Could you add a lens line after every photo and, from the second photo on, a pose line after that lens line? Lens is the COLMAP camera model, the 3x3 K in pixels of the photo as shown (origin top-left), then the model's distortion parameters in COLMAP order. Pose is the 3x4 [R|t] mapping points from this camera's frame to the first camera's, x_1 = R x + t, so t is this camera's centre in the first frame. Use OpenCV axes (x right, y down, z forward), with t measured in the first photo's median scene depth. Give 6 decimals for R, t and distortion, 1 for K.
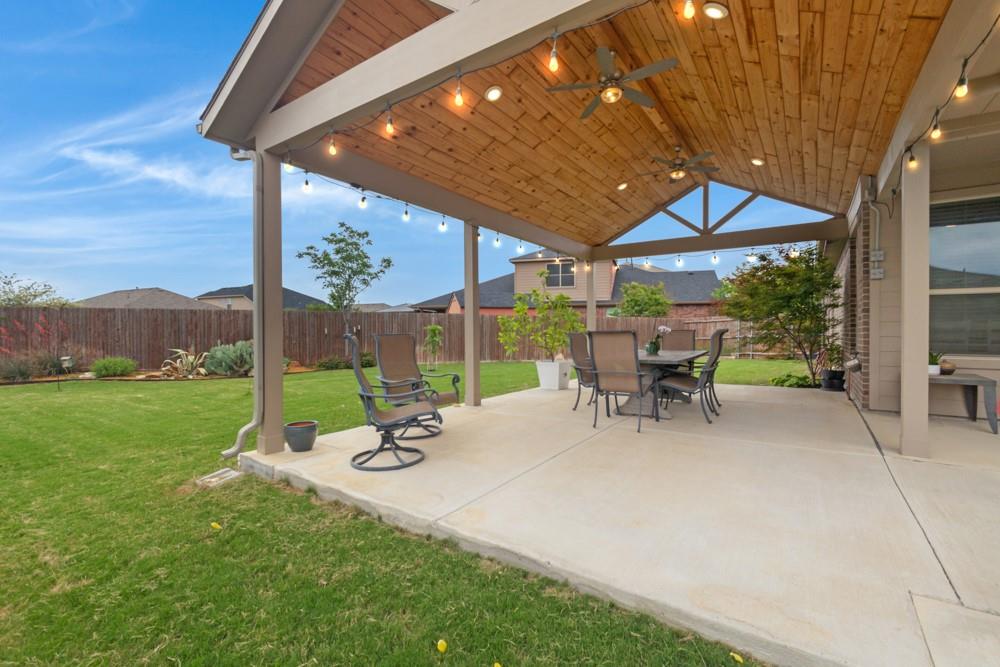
lens RADIAL K [[423.9, 0, 517.7], [0, 423.9, 331.8], [0, 0, 1]] dist [-0.000488, 0.000089]
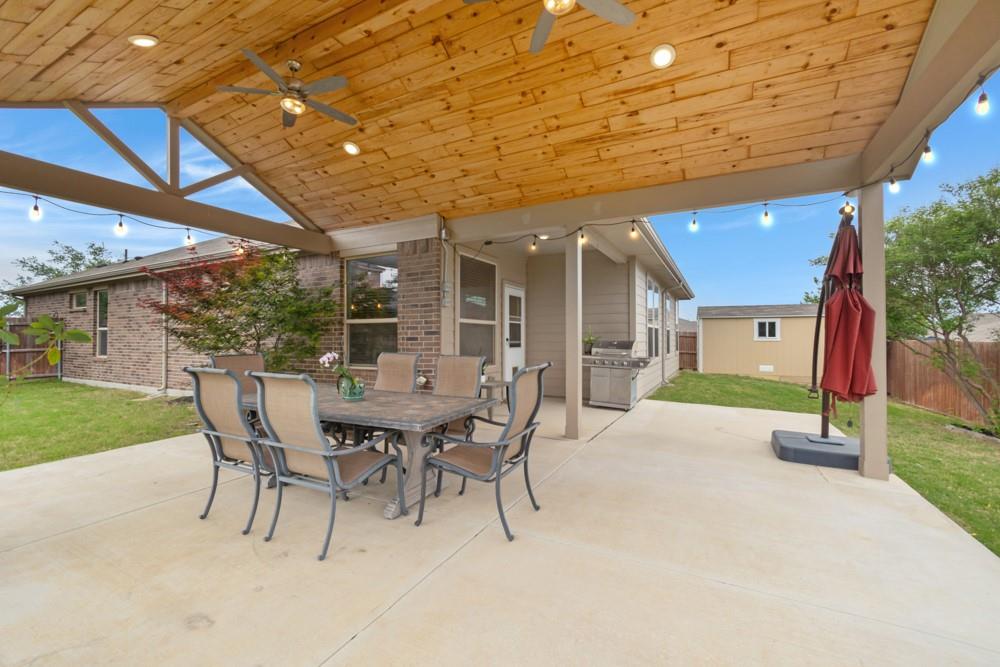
lens RADIAL K [[420.0, 0, 500.0], [0, 420.0, 333.5], [0, 0, 1]] dist [-0.004360, -0.000034]
pose [[-0.101813, 0.012559, 0.994724, -0.245522], [0.003555, 0.999919, -0.012261, -0.025226], [-0.994797, 0.002288, -0.101850, 0.711500]]
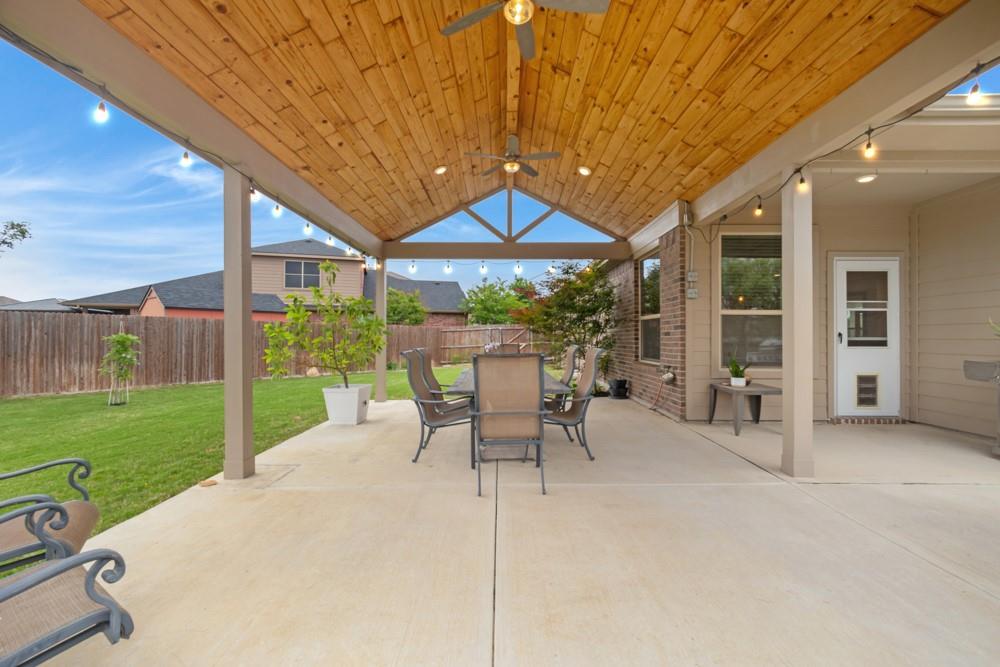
lens RADIAL K [[420.0, 0, 500.0], [0, 420.0, 333.5], [0, 0, 1]] dist [-0.004360, -0.000034]
pose [[0.843262, 0.006109, 0.537467, -0.097005], [-0.000182, 0.999939, -0.011081, -0.016622], [-0.537502, 0.009246, 0.843212, 0.261374]]
